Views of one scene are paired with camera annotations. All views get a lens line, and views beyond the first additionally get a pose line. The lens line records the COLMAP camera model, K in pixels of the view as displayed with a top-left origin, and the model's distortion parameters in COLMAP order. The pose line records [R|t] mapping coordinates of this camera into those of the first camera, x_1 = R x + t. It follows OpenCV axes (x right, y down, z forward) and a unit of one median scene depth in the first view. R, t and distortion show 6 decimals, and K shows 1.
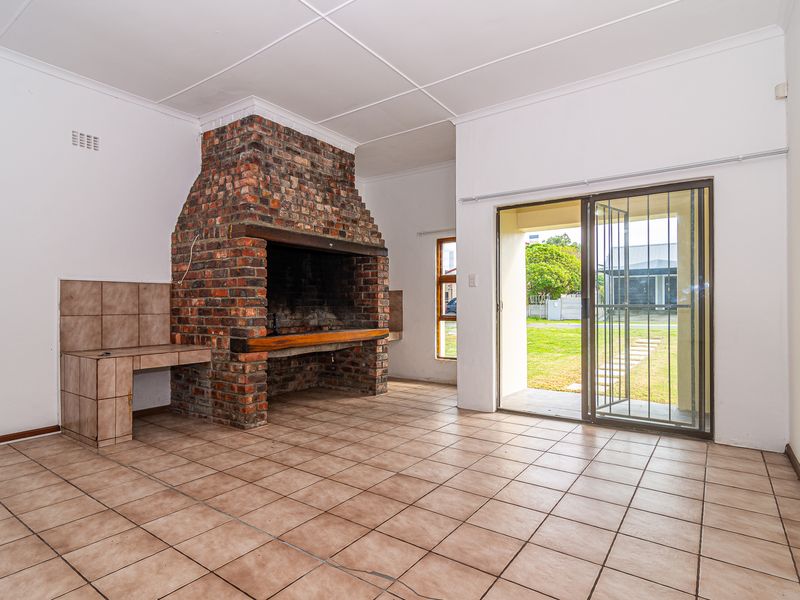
lens RADIAL K [[473.5, 0, 364.5], [0, 473.5, 304.1], [0, 0, 1]] dist [-0.001169, -0.003391]
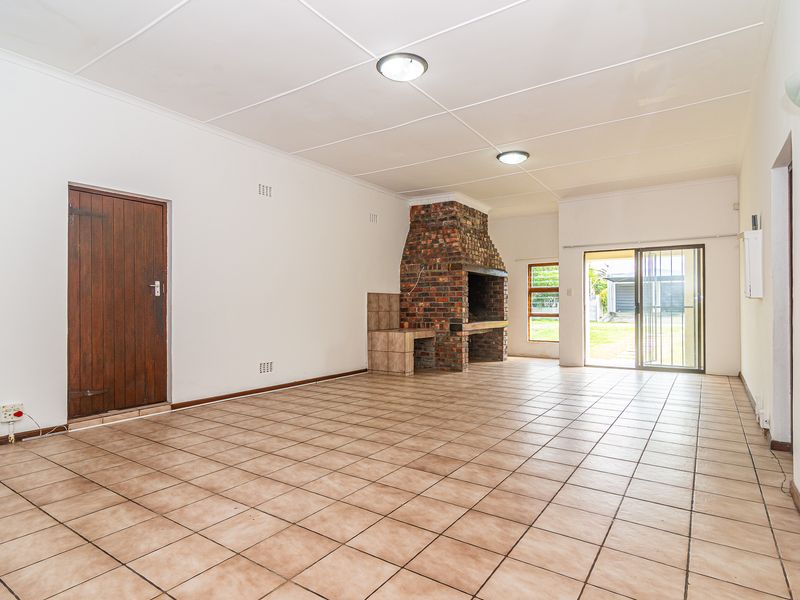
lens RADIAL K [[473.5, 0, 362.3], [0, 473.5, 306.8], [0, 0, 1]] dist [-0.001169, -0.003391]
pose [[0.999933, 0.002985, 0.011207, -0.580109], [-0.003014, 0.999992, 0.002585, 0.000683], [-0.011199, -0.002618, 0.999934, -0.776471]]
